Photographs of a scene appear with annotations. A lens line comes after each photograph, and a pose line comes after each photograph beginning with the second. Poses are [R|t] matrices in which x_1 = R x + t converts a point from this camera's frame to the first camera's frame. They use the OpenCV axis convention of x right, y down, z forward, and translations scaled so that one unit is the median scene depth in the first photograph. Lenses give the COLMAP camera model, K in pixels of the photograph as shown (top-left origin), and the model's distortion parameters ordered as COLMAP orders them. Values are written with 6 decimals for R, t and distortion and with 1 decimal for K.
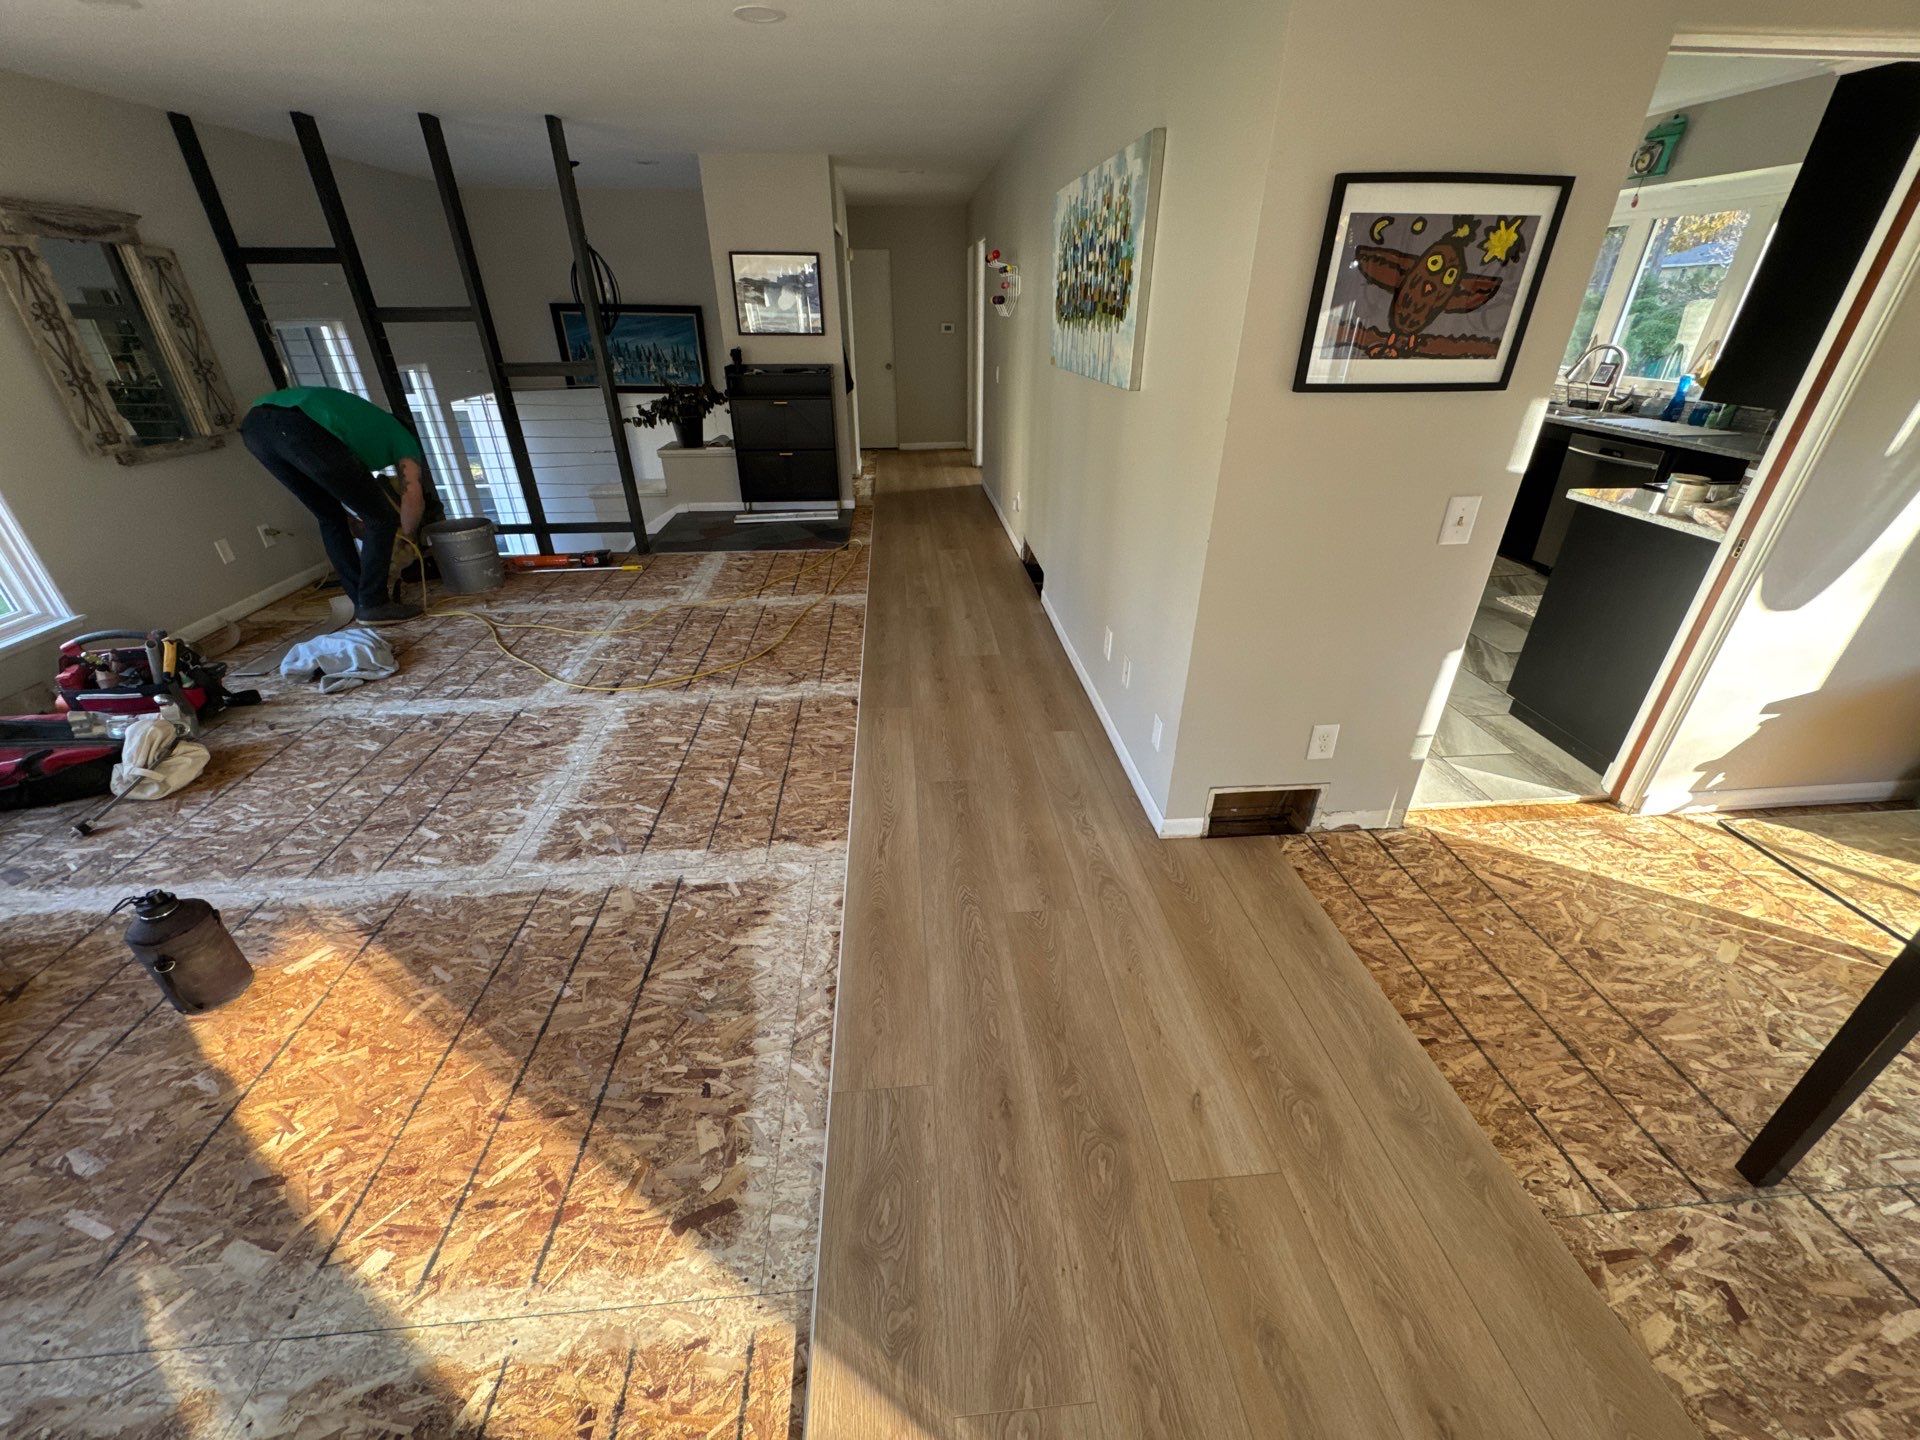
lens RADIAL K [[759.8, 0, 960.1], [0, 759.8, 721.7], [0, 0, 1]] dist [-0.003118, 0.000469]
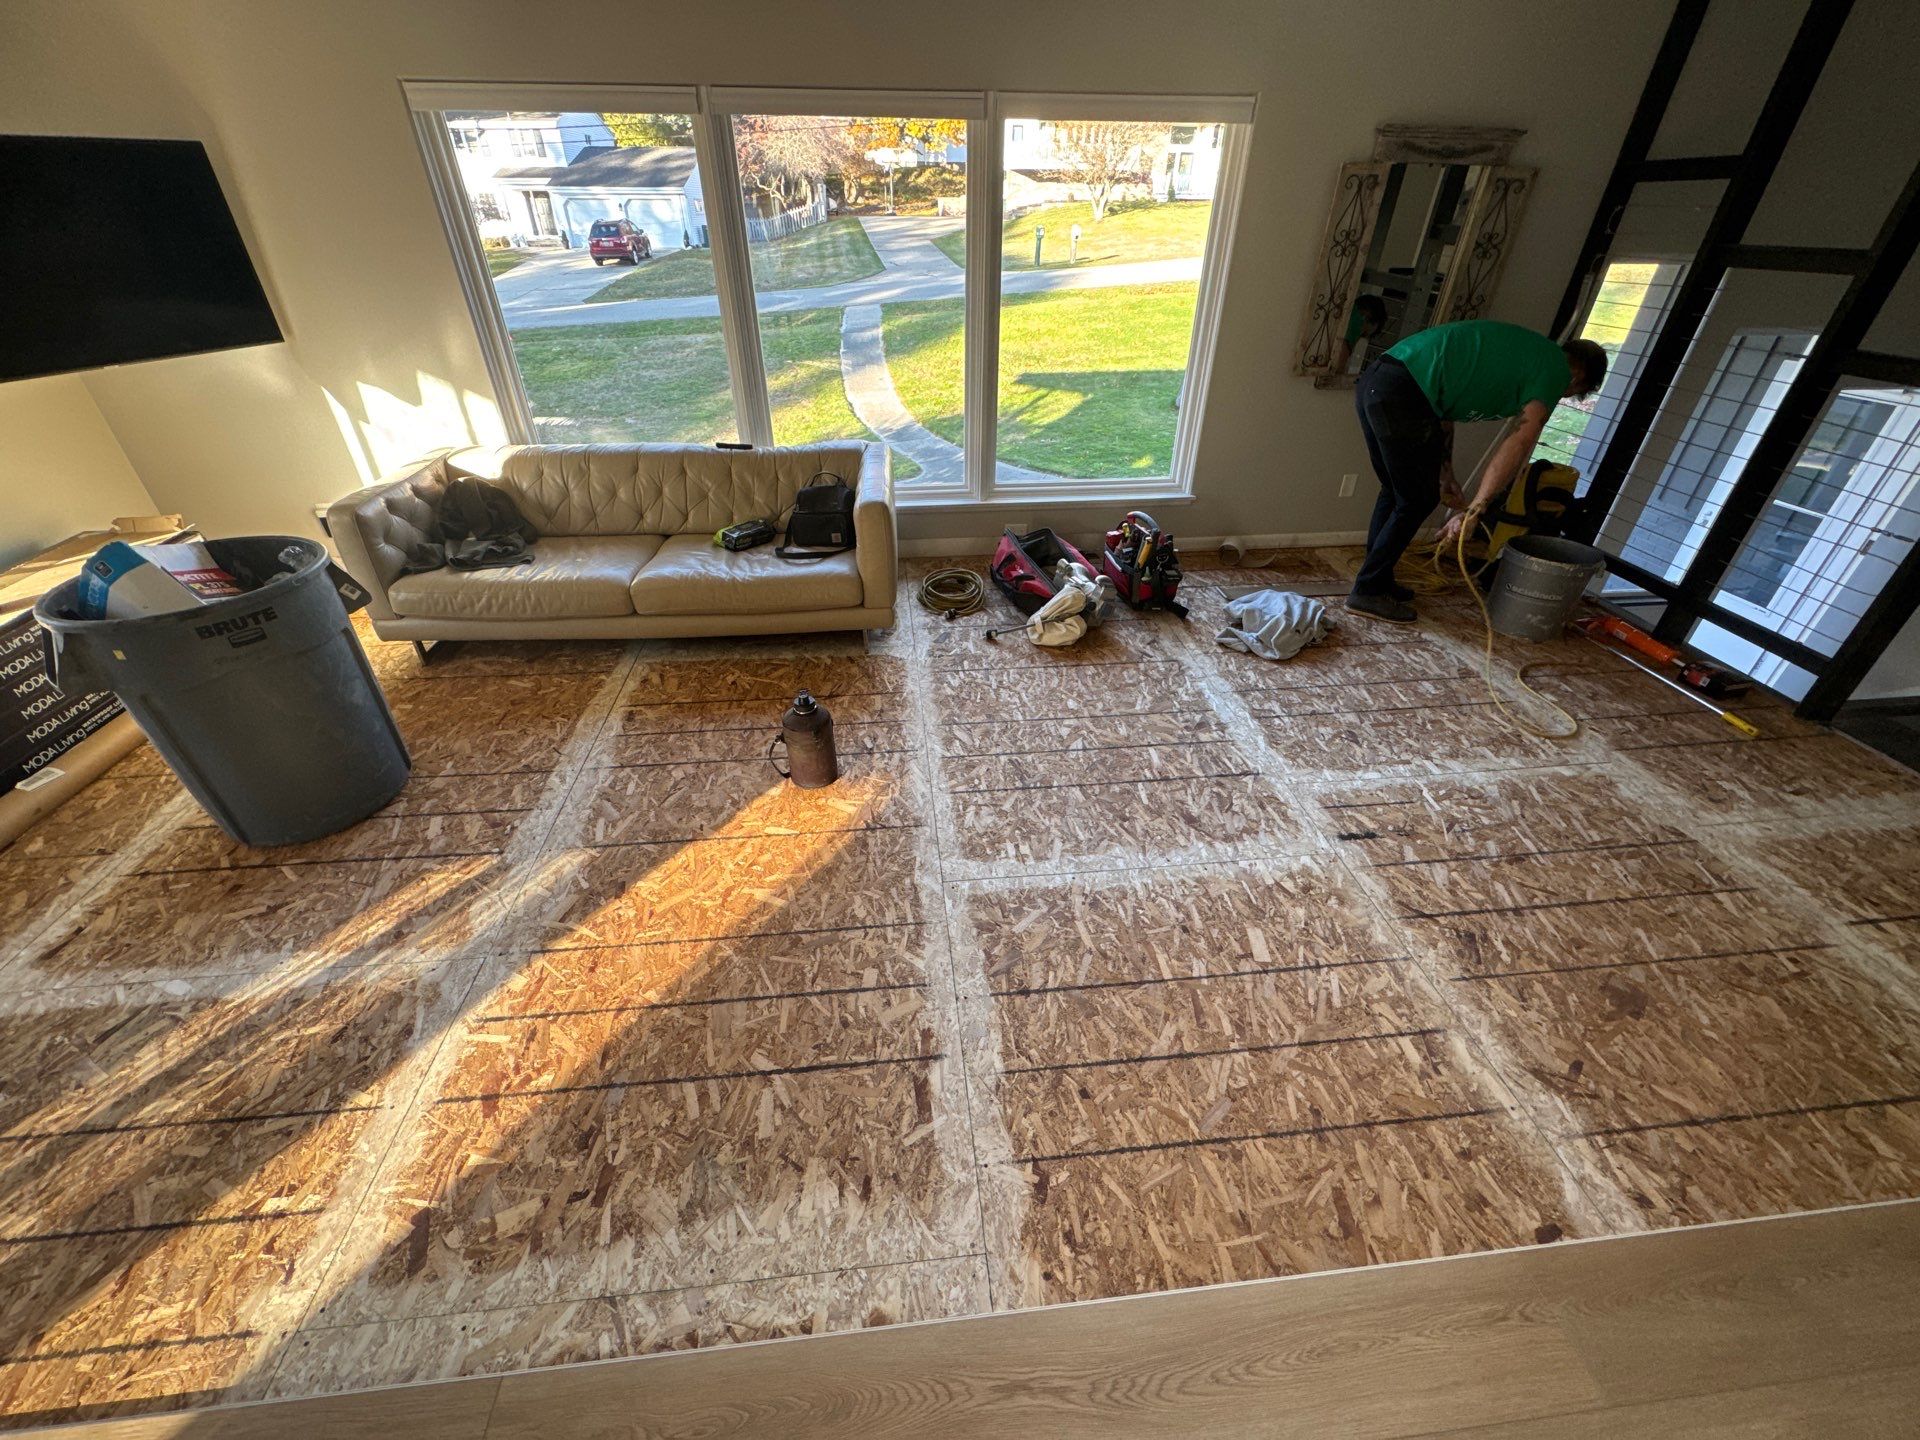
lens RADIAL K [[759.8, 0, 958.3], [0, 759.8, 724.2], [0, 0, 1]] dist [-0.003118, 0.000469]
pose [[0.022320, 0.564044, -0.825443, 0.063900], [-0.489660, 0.726006, 0.482855, -0.376031], [0.871628, 0.393409, 0.292394, 0.615348]]
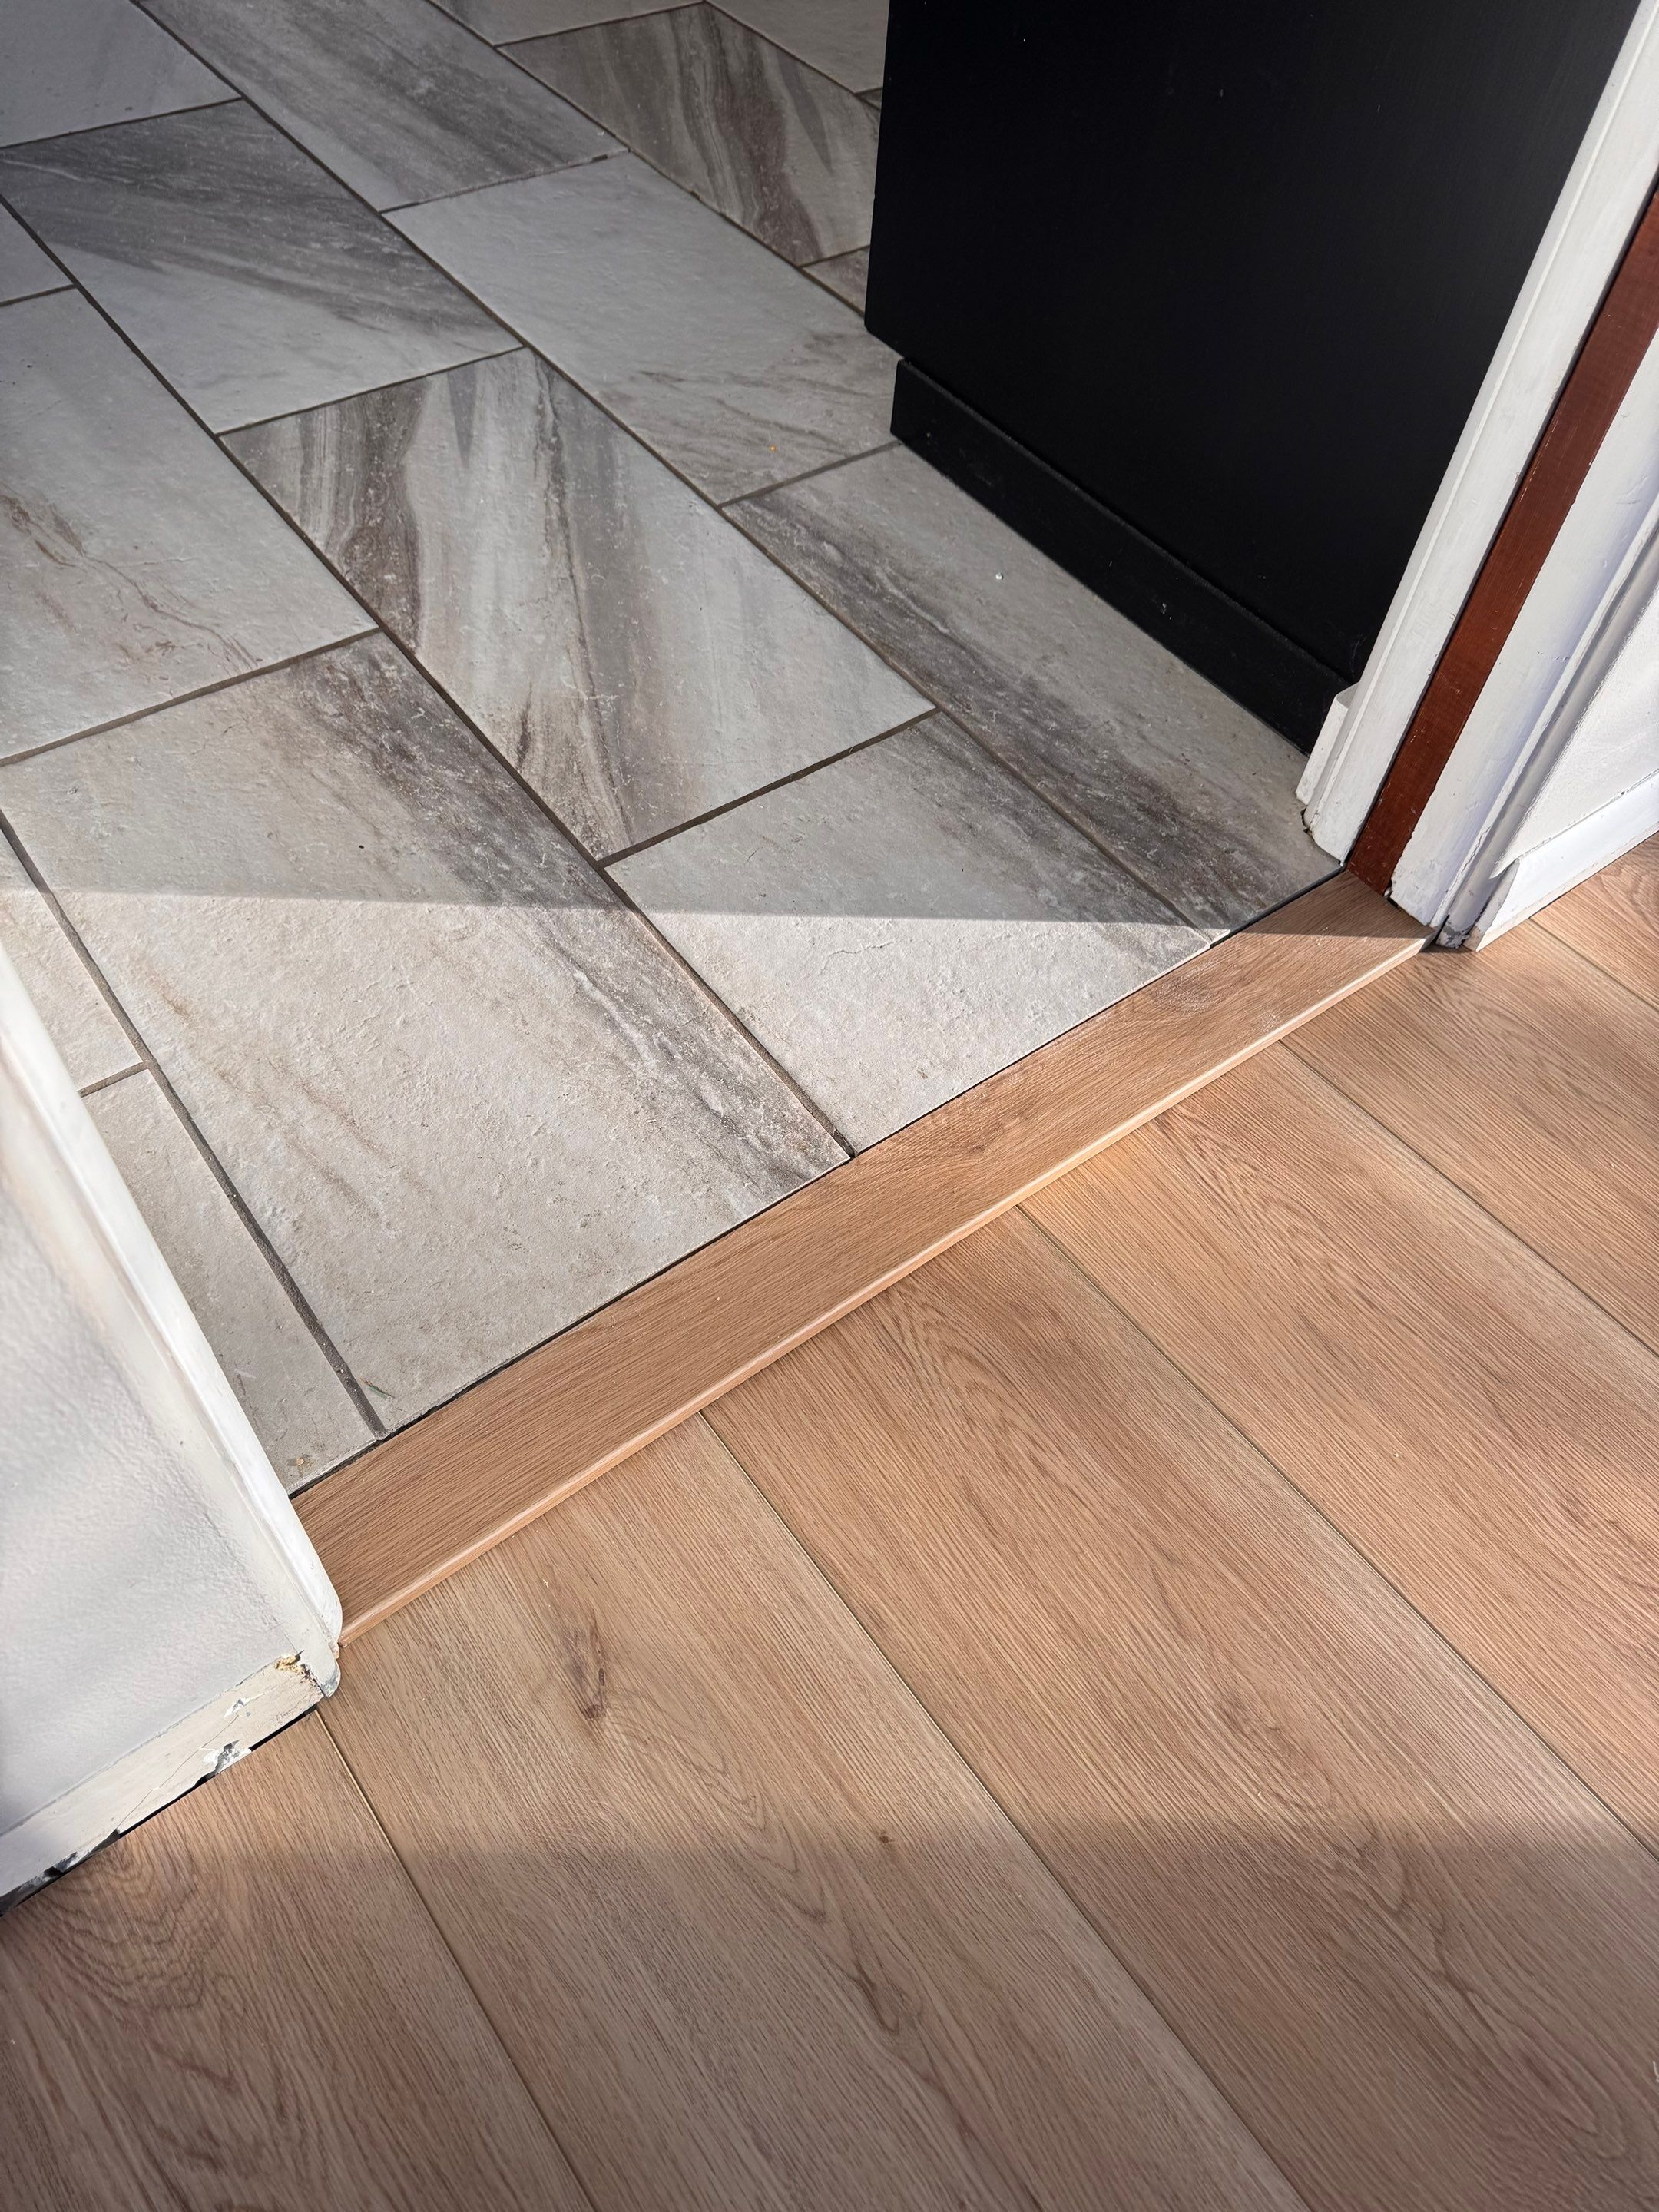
lens RADIAL K [[1590.4, 0, 822.6], [0, 1590.4, 1110.2], [0, 0, 1]] dist [0.039304, -0.007731]
pose [[0.839517, -0.394079, 0.374049, 0.593472], [0.205307, 0.867477, 0.453137, -0.068513], [-0.503051, -0.303622, 0.809169, 0.754905]]
